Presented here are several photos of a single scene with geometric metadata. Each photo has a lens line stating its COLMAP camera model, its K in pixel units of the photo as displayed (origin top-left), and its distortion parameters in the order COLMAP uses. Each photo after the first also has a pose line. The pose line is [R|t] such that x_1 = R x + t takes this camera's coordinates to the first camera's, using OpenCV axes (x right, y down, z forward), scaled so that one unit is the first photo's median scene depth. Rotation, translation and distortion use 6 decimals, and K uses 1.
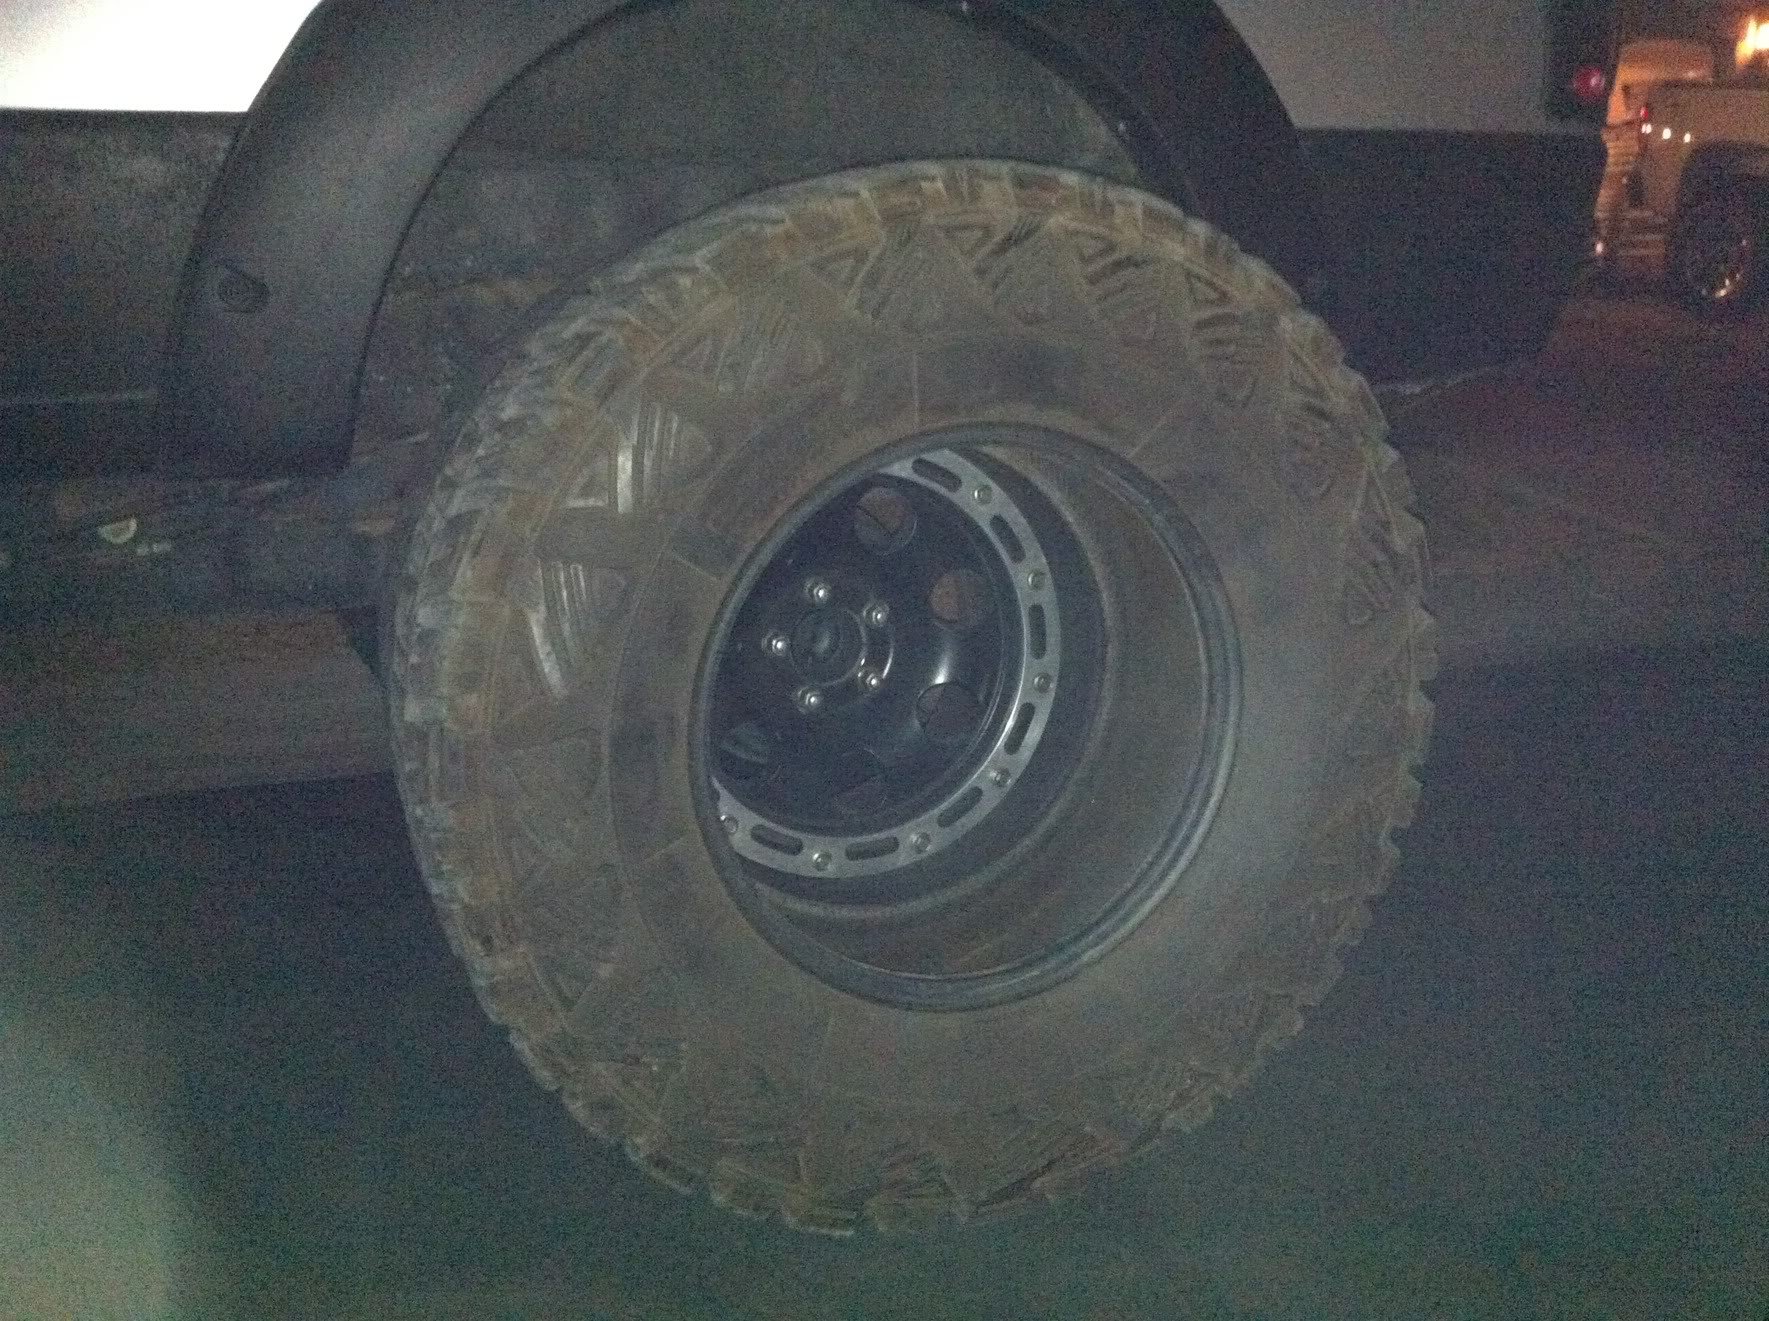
lens RADIAL K [[1690.5, 0, 892.3], [0, 1690.5, 651.0], [0, 0, 1]] dist [0.099641, -0.336014]
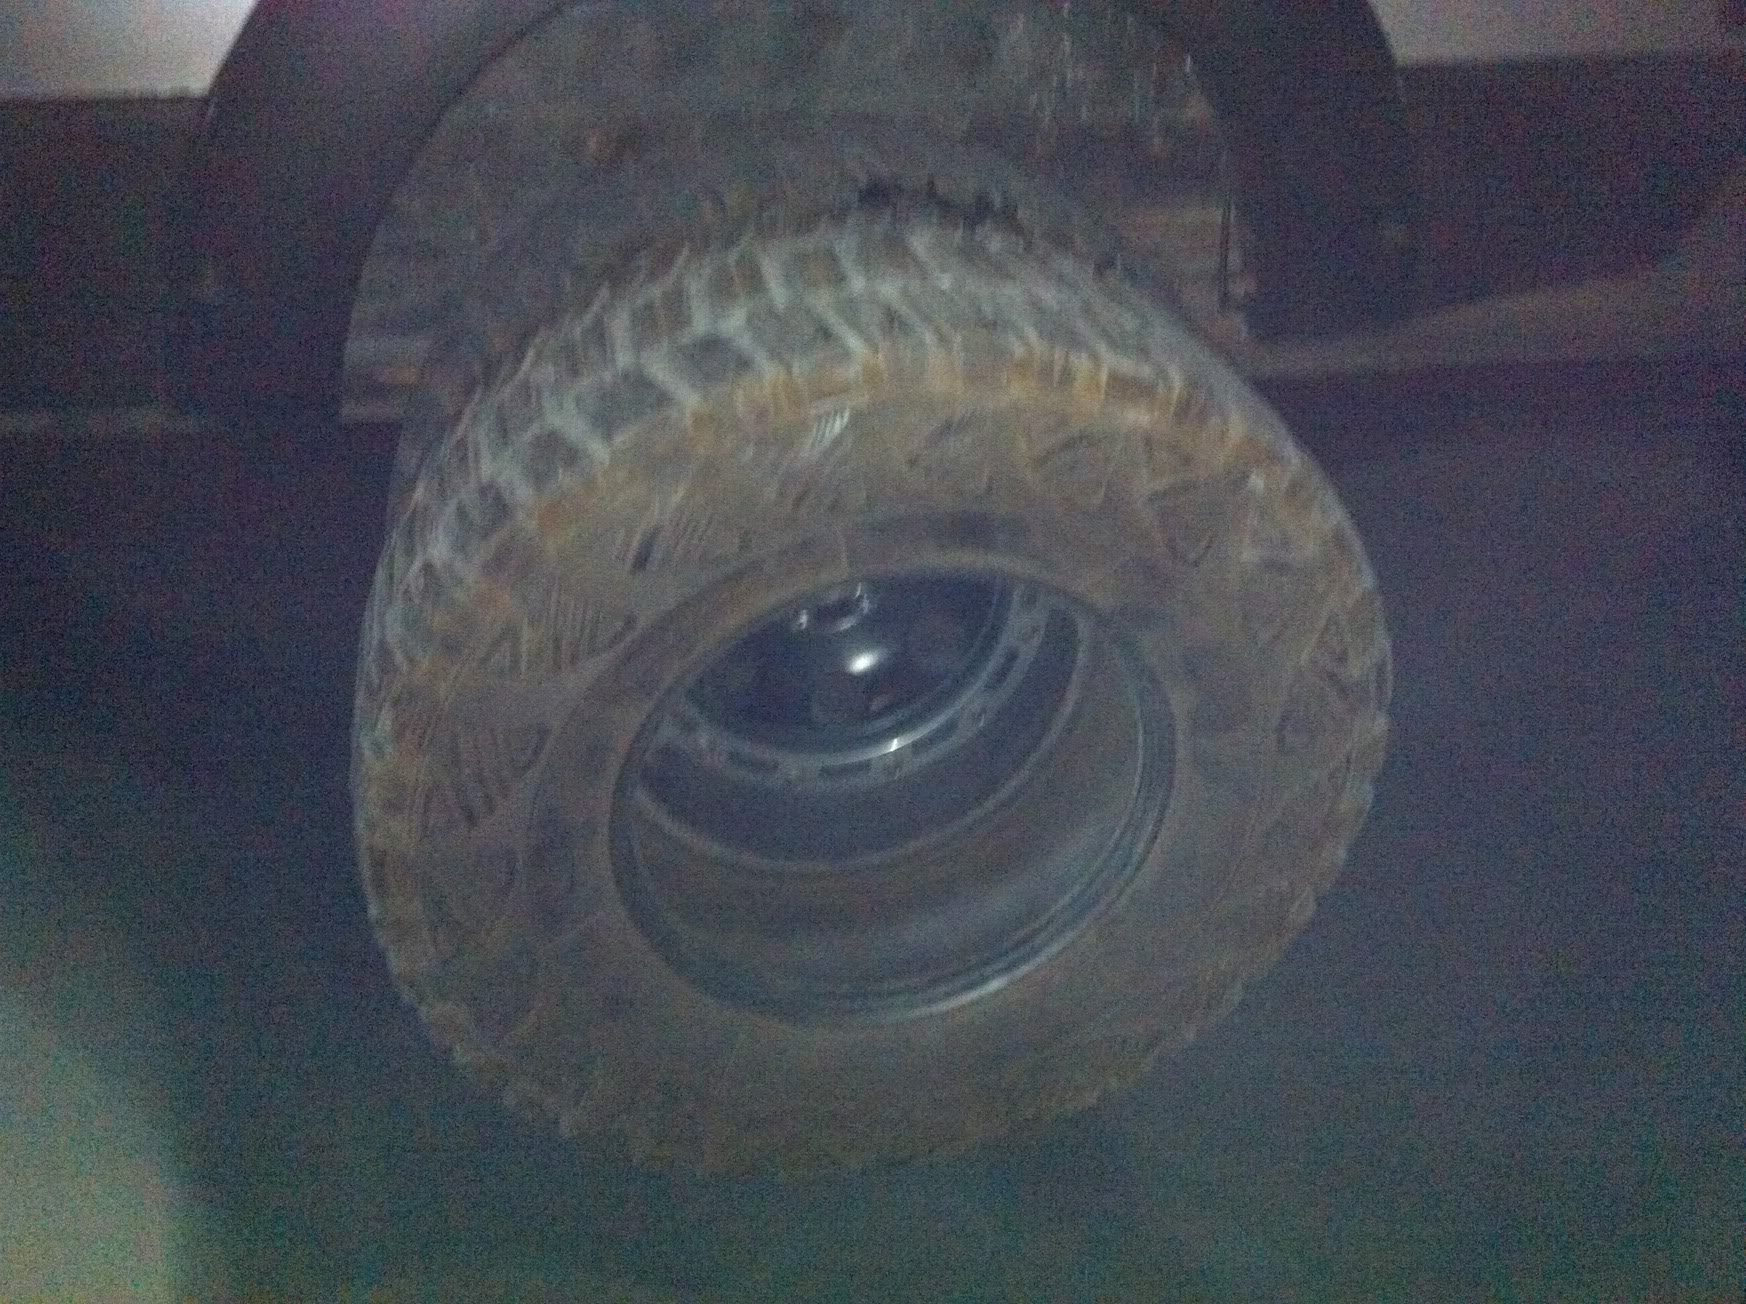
lens RADIAL K [[1668.5, 0, 880.7], [0, 1668.5, 642.7], [0, 0, 1]] dist [0.099641, -0.336014]
pose [[0.986799, 0.131887, -0.093992, 0.129878], [-0.089301, 0.927274, 0.363576, -0.446560], [0.135107, -0.350383, 0.926811, 0.081440]]
